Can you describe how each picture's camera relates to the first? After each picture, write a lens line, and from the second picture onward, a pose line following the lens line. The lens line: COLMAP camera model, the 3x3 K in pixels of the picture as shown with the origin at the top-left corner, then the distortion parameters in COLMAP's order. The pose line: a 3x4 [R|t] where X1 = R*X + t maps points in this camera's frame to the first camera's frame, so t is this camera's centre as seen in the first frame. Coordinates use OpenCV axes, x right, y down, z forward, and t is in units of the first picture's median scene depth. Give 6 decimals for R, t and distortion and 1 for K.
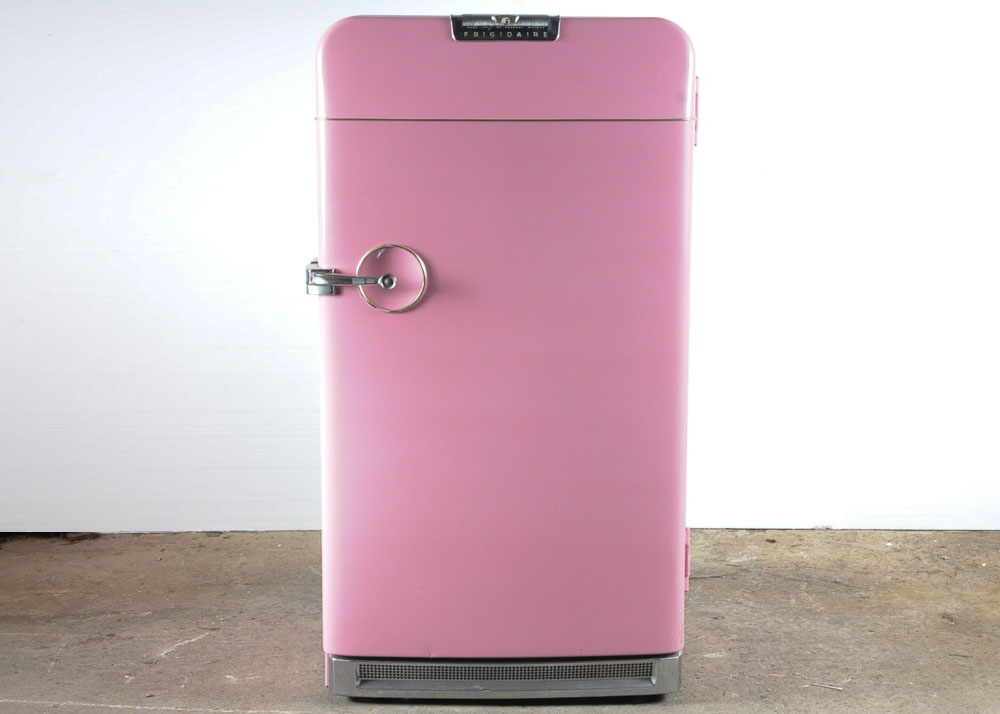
lens RADIAL K [[1751.4, 0, 497.7], [0, 1751.4, 336.7], [0, 0, 1]] dist [0.071072, 0.000000]
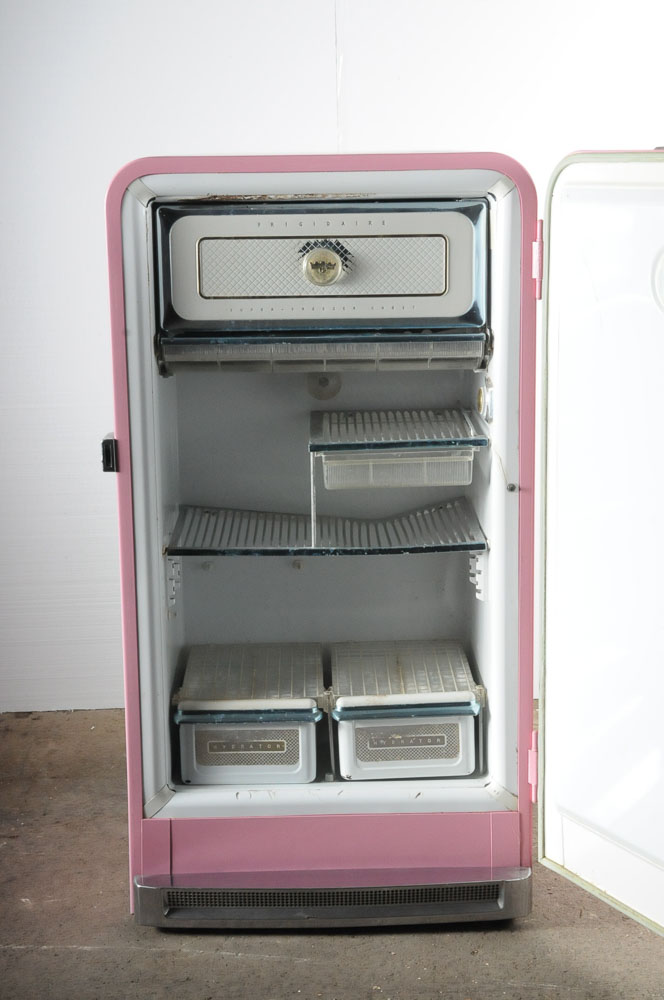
lens RADIAL K [[1728.5, 0, 322.7], [0, 1728.5, 495.6], [0, 0, 1]] dist [0.155635, 0.000000]
pose [[0.999699, -0.017686, -0.017020, 0.016306], [0.018237, 0.999297, 0.032754, -0.036169], [0.016429, -0.033055, 0.999319, 0.115799]]
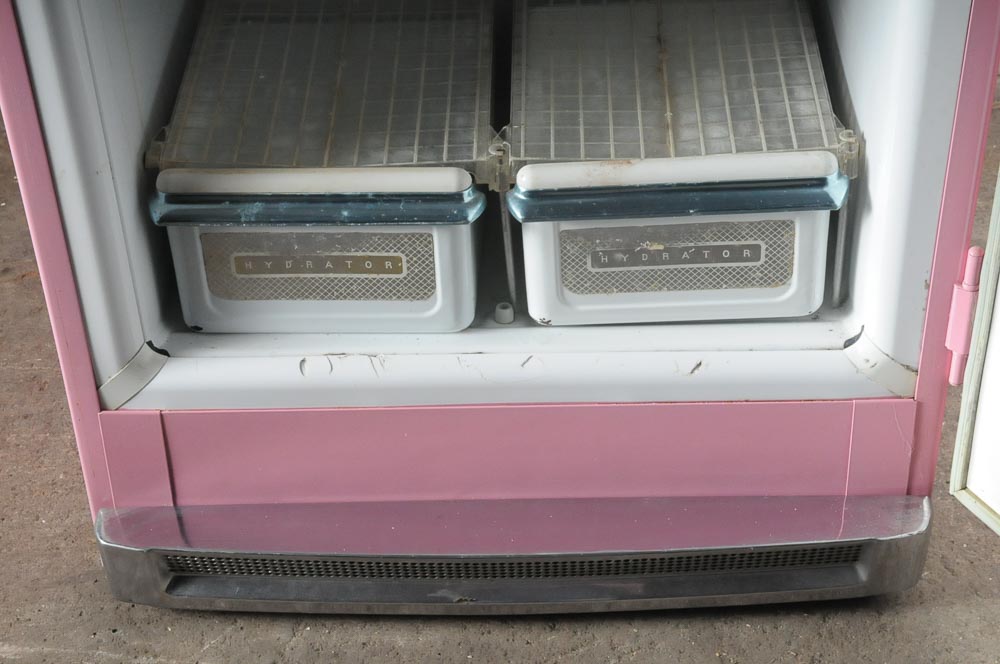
lens RADIAL K [[1879.5, 0, 508.2], [0, 1879.5, 335.0], [0, 0, 1]] dist [0.181455, 0.000000]
pose [[0.998838, -0.004719, -0.047960, 0.023595], [0.025951, 0.891244, 0.452781, -0.057997], [0.040607, -0.453499, 0.890331, 0.557998]]
